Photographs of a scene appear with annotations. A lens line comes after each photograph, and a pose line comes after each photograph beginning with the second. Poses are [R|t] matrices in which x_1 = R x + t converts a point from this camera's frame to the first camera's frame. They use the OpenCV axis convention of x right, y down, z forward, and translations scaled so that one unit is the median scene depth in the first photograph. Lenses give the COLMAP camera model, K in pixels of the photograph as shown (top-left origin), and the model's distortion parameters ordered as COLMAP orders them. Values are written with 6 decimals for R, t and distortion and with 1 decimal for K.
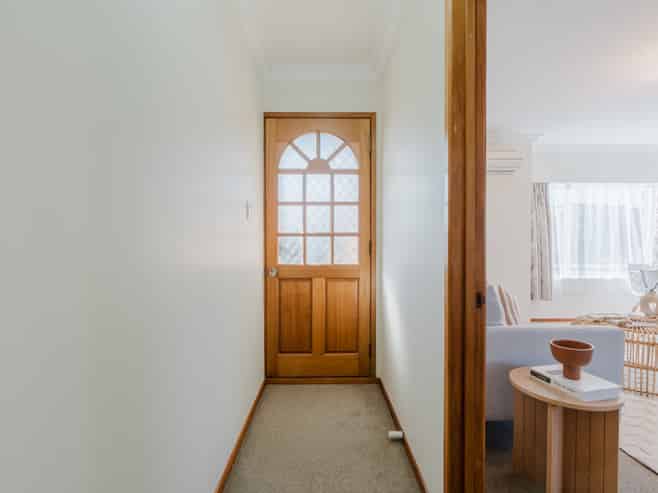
lens RADIAL K [[319.9, 0, 326.3], [0, 319.9, 248.6], [0, 0, 1]] dist [-0.005412, 0.001930]
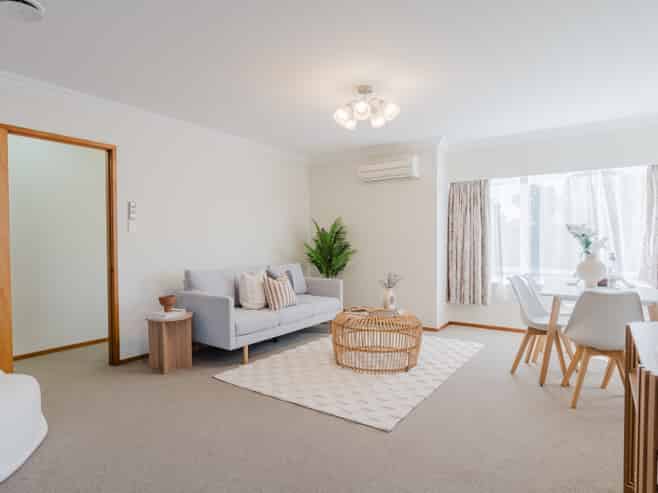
lens RADIAL K [[367.6, 0, 331.1], [0, 367.6, 246.4], [0, 0, 1]] dist [-0.002740, -0.000022]
pose [[0.844711, 0.000626, -0.535222, 0.869446], [-0.000479, 1.000000, 0.000413, -0.011173], [0.535222, -0.000093, 0.844712, -0.142012]]
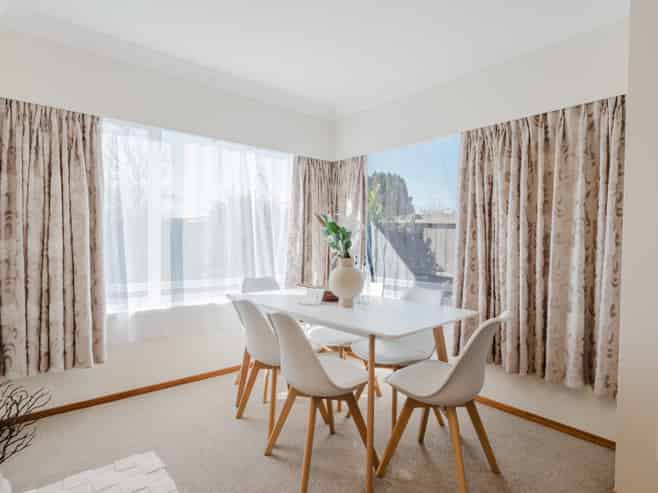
lens RADIAL K [[367.6, 0, 329.3], [0, 367.6, 249.7], [0, 0, 1]] dist [-0.002740, -0.000022]
pose [[0.768090, -0.008682, 0.640283, 0.598694], [-0.003642, 0.999833, 0.017926, -0.017973], [-0.640332, -0.016100, 0.767930, 0.350347]]
